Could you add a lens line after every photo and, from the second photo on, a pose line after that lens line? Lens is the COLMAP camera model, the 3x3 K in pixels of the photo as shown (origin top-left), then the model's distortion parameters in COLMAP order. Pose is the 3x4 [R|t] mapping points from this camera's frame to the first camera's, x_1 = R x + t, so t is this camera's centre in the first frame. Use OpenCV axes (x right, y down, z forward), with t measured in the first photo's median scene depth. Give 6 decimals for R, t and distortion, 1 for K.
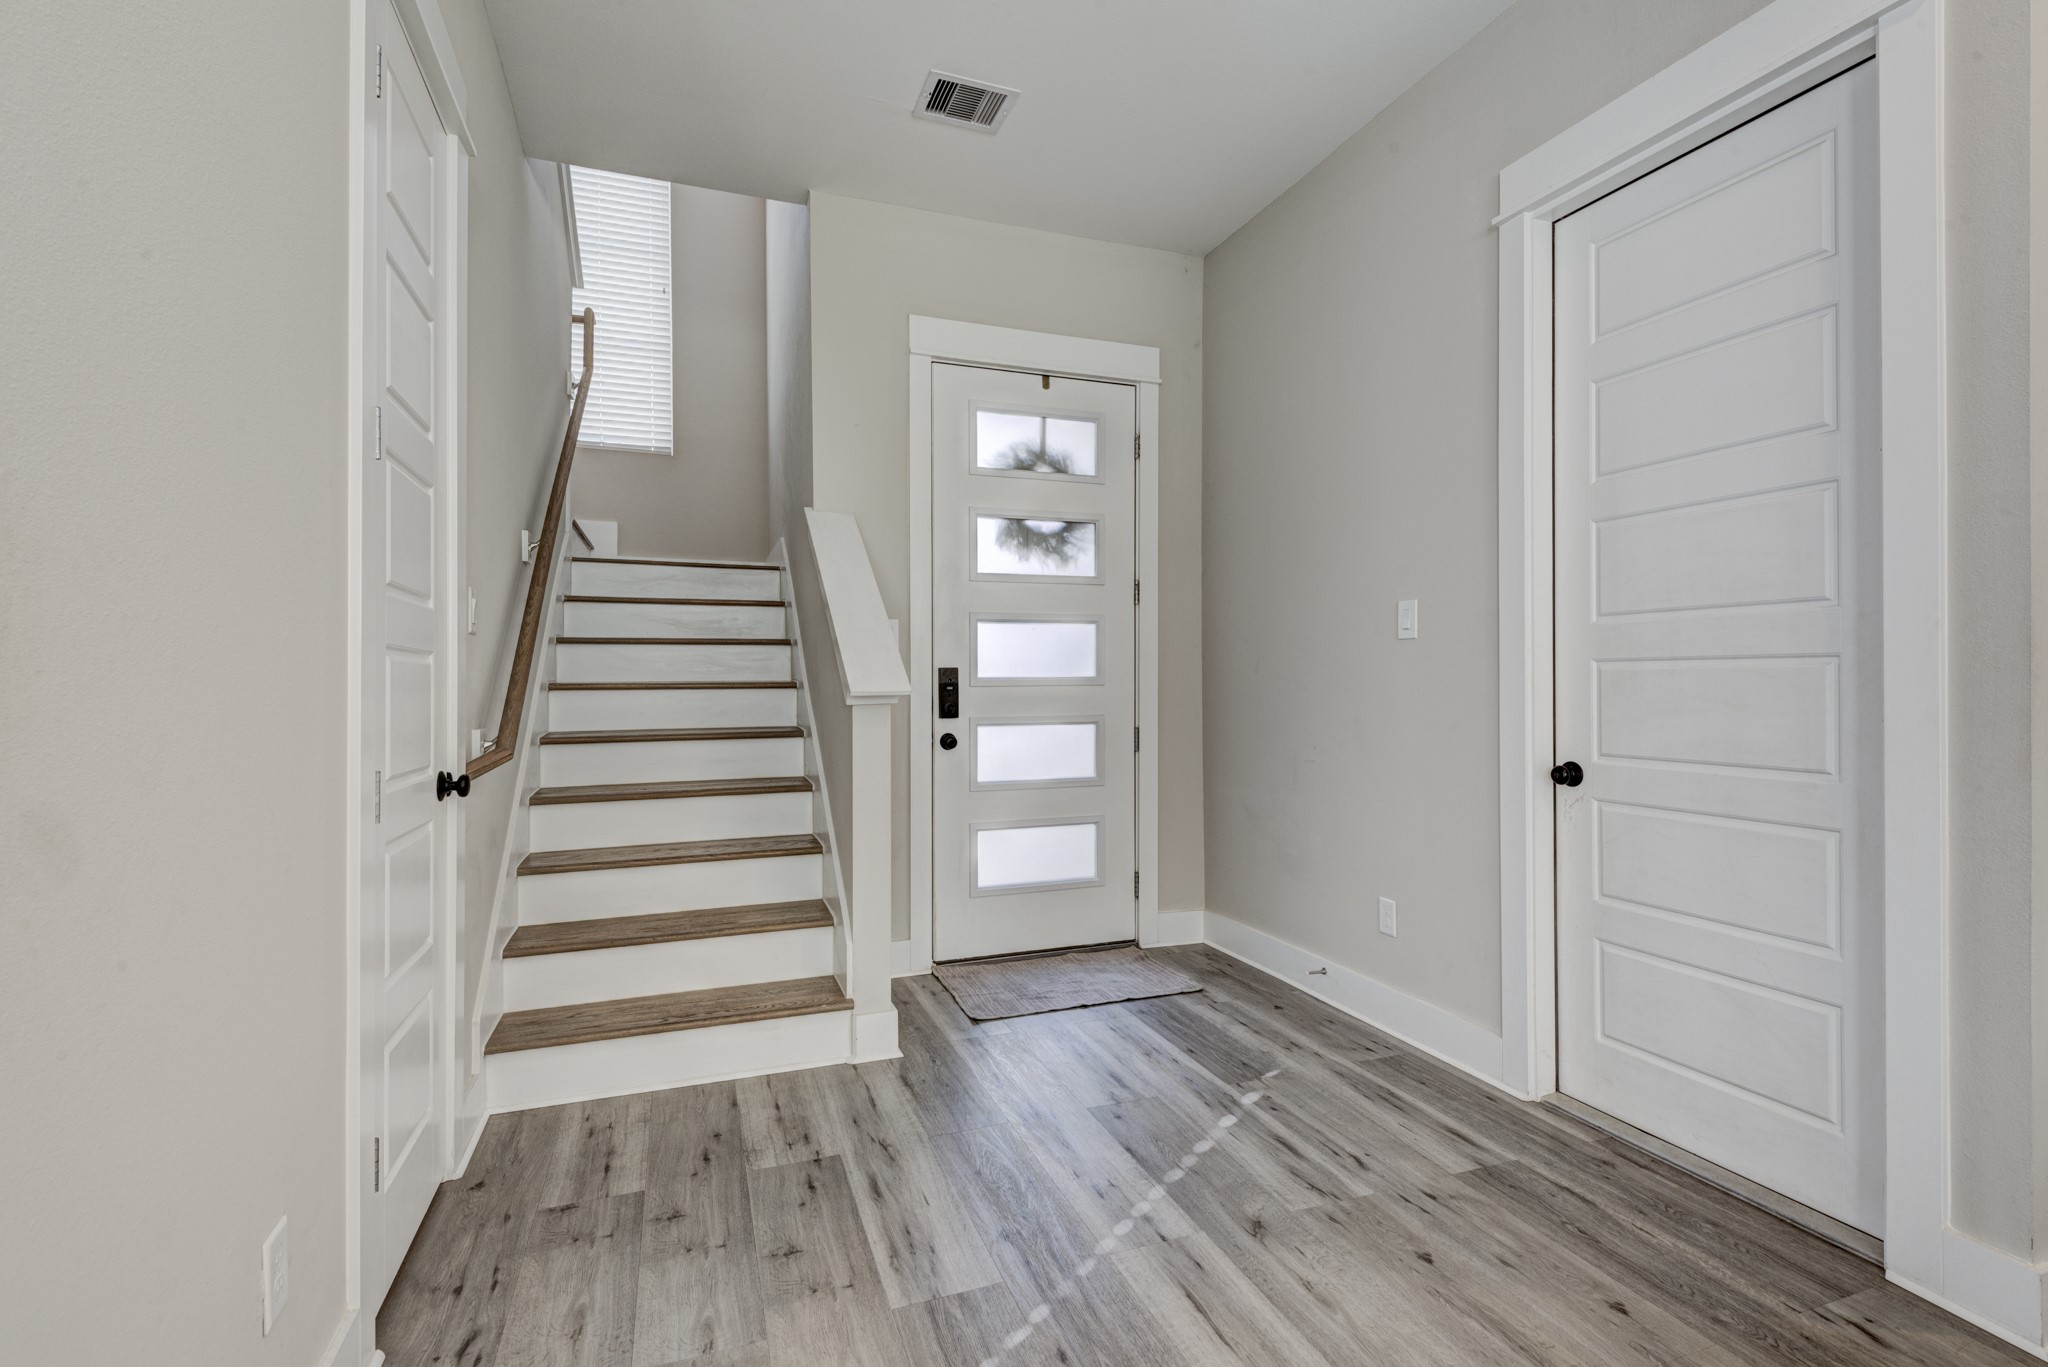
lens RADIAL K [[932.6, 0, 1018.4], [0, 932.6, 687.1], [0, 0, 1]] dist [0.017362, -0.006114]
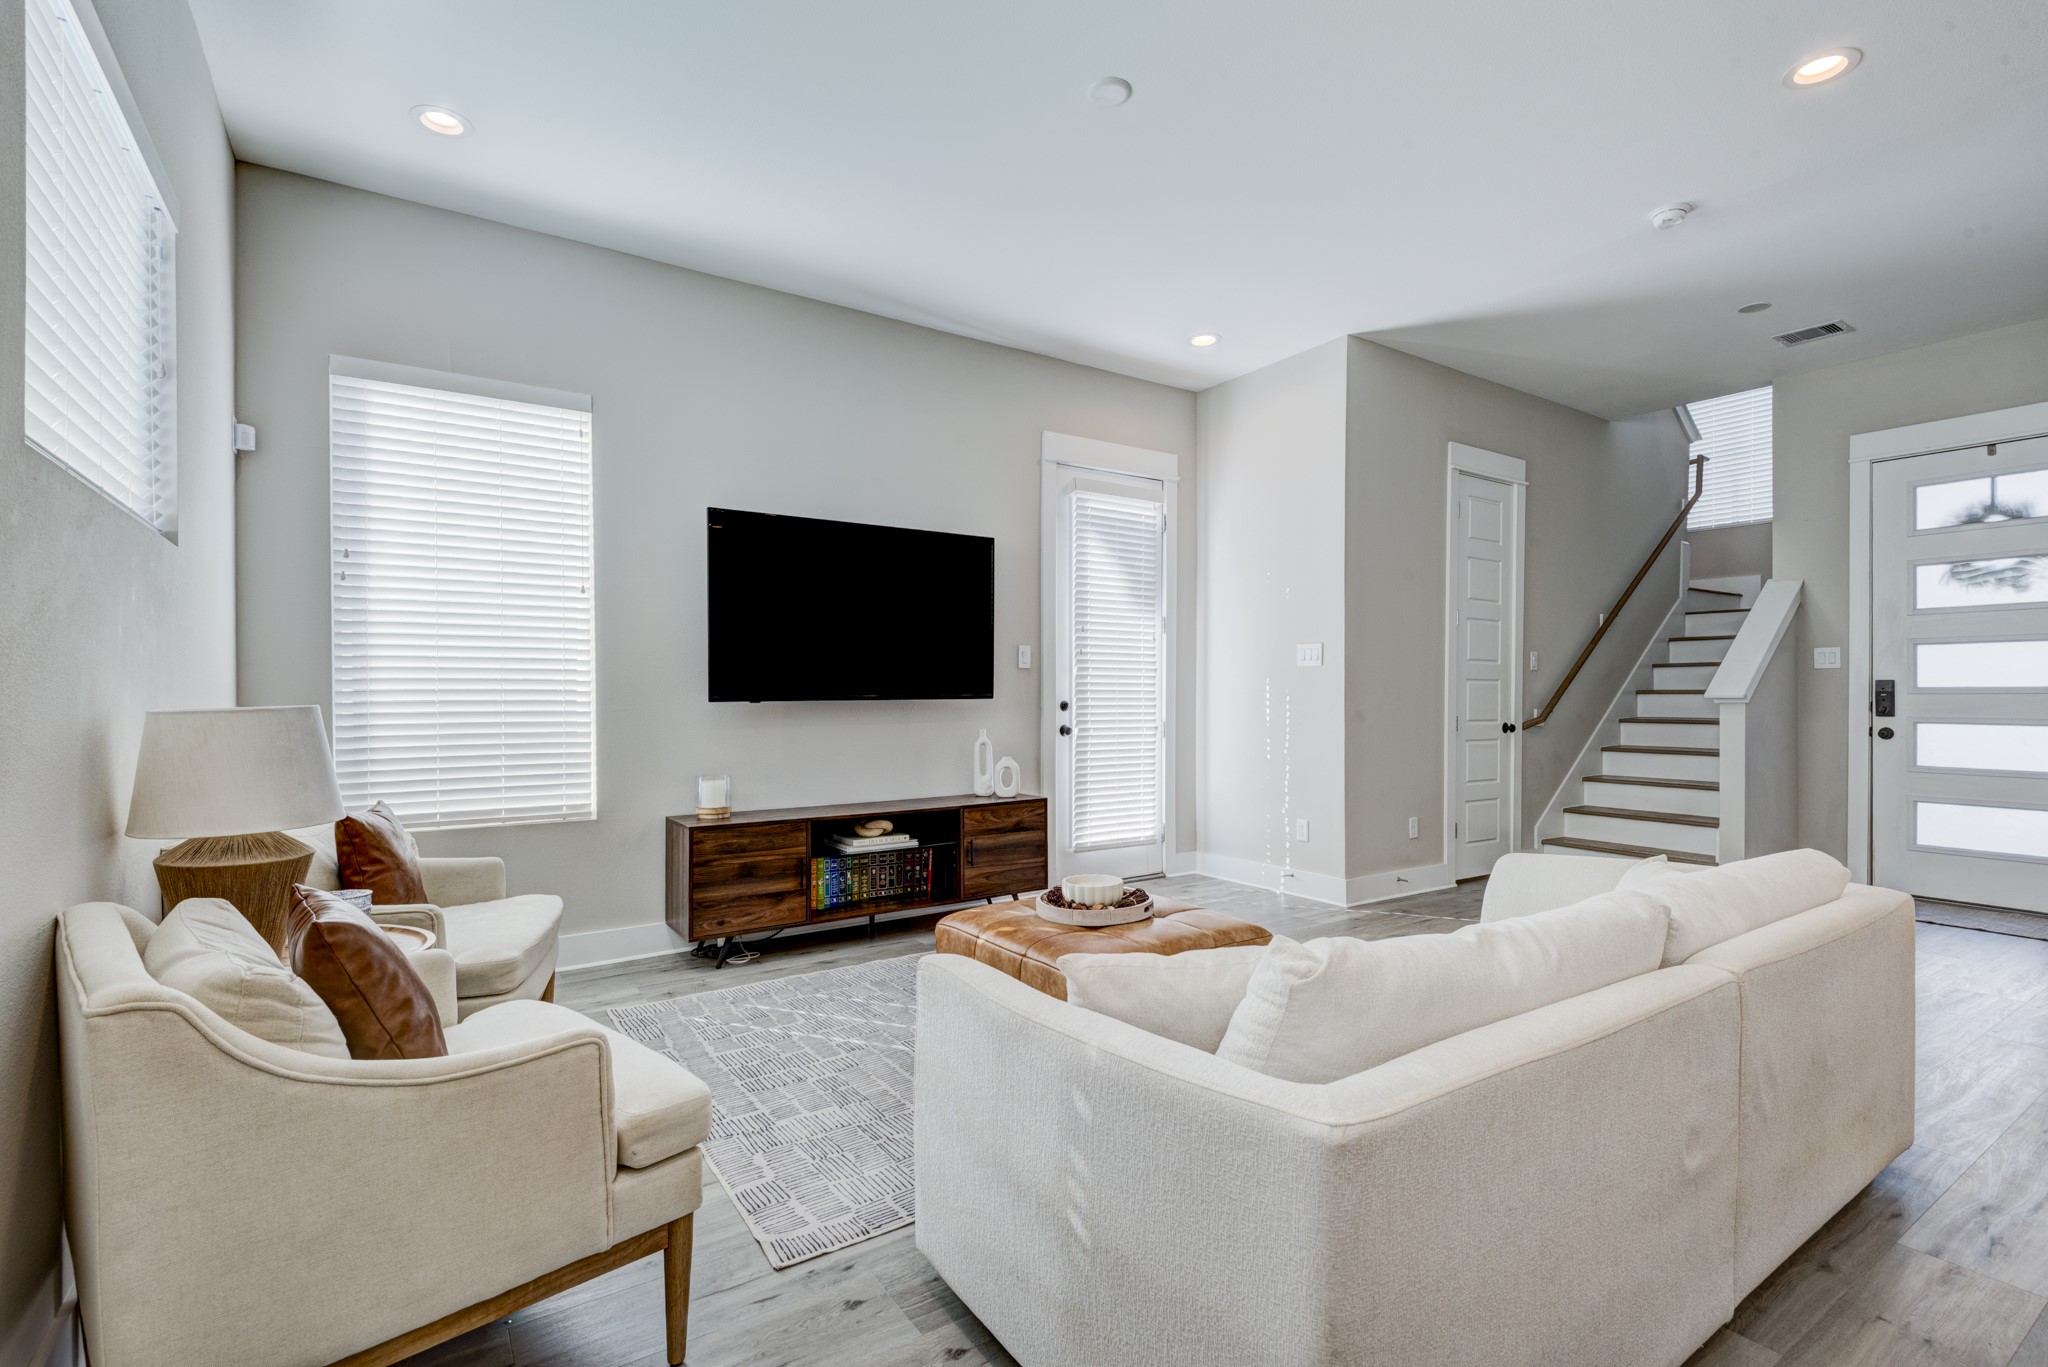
lens RADIAL K [[932.6, 0, 1042.7], [0, 932.6, 696.3], [0, 0, 1]] dist [0.017362, -0.006114]
pose [[0.252633, 0.005929, -0.967544, 0.942136], [-0.007296, 0.999964, 0.004222, 0.007005], [0.967535, 0.005993, 0.252667, -0.552530]]
